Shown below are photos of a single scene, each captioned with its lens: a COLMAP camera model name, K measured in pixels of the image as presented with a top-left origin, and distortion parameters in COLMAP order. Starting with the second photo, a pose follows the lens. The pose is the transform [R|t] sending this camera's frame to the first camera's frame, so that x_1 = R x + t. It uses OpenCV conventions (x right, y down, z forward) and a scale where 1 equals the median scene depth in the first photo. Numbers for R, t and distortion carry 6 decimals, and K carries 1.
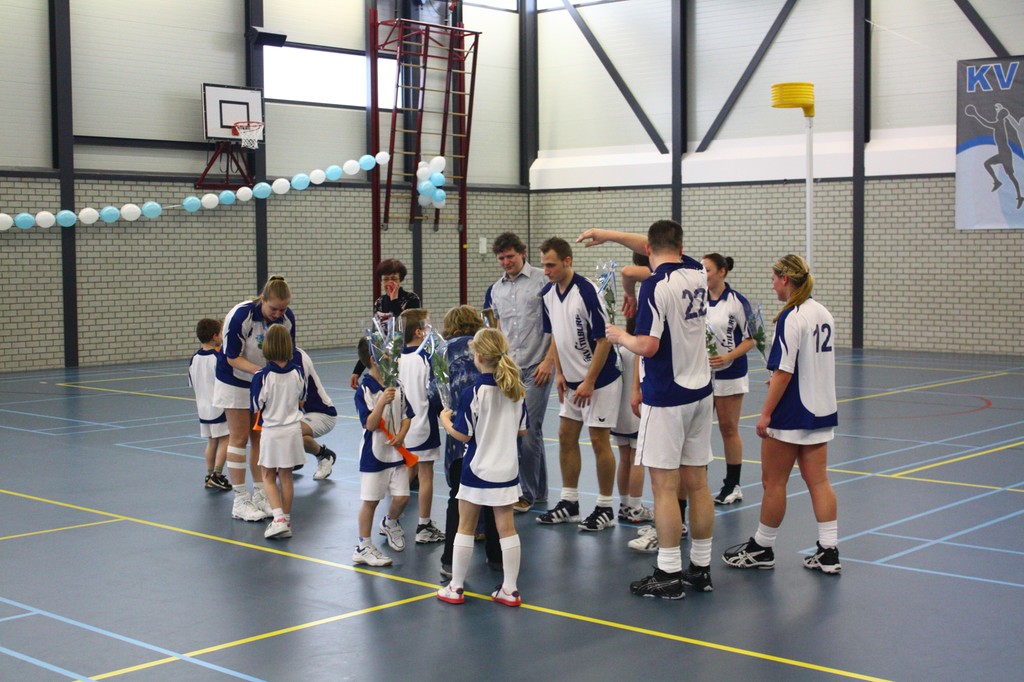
lens RADIAL K [[1440.1, 0, 512.0], [0, 1440.1, 341.0], [0, 0, 1]] dist [-0.036151, 0.038707]
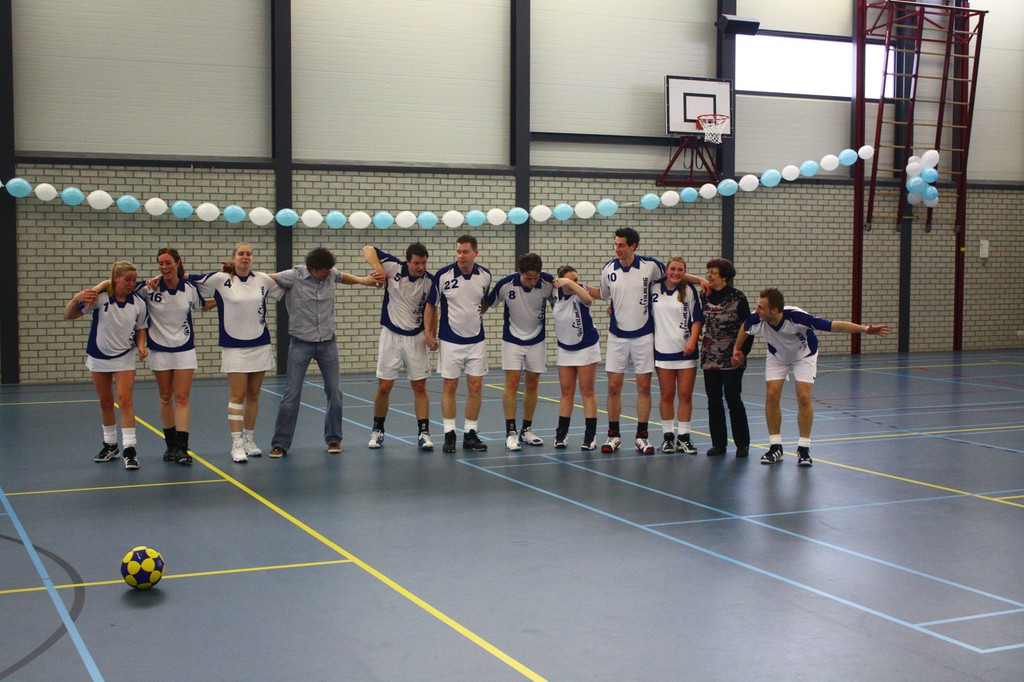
lens RADIAL K [[1385.1, 0, 514.8], [0, 1385.1, 355.2], [0, 0, 1]] dist [-0.075504, 0.113675]
pose [[0.920665, 0.039740, -0.388326, 0.052453], [-0.034814, 0.999199, 0.019717, -0.007087], [0.388799, -0.004634, 0.921311, 0.102853]]
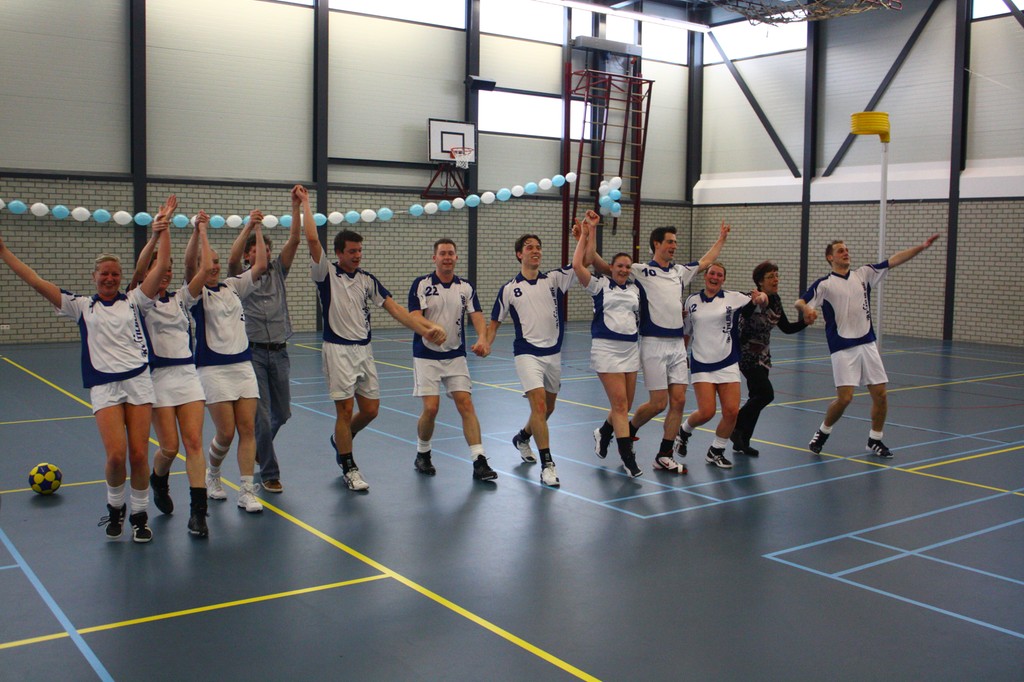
lens RADIAL K [[1031.6, 0, 512.0], [0, 1031.6, 341.0], [0, 0, 1]] dist [-0.149332, 0.181226]
pose [[0.977722, 0.041089, -0.205841, 0.055710], [-0.035797, 0.998927, 0.029371, -0.006082], [0.206827, -0.021348, 0.978145, 0.089380]]
